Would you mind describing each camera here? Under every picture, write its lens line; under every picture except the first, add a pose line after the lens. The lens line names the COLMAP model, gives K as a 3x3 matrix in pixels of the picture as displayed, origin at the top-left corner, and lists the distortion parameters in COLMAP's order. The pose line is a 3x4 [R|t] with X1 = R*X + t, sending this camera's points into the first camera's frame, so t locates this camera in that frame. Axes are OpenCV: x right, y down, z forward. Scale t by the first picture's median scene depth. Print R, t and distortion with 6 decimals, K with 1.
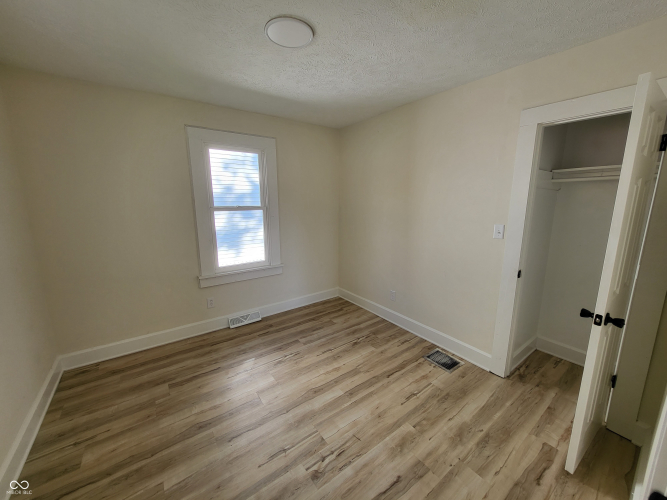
lens RADIAL K [[264.5, 0, 332.1], [0, 264.5, 252.9], [0, 0, 1]] dist [0.008920, -0.000493]
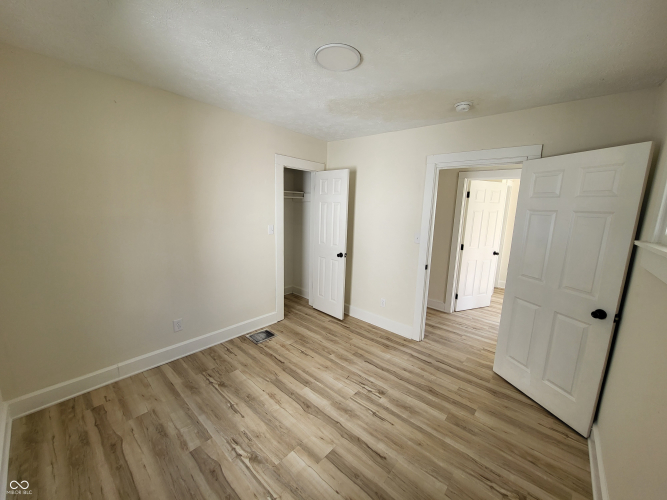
lens RADIAL K [[264.5, 0, 331.9], [0, 264.5, 249.4], [0, 0, 1]] dist [0.008920, -0.000493]
pose [[-0.221238, -0.174762, 0.959433, -0.811987], [0.158117, 0.964367, 0.212122, -0.214801], [-0.962316, 0.198632, -0.185722, 0.846346]]
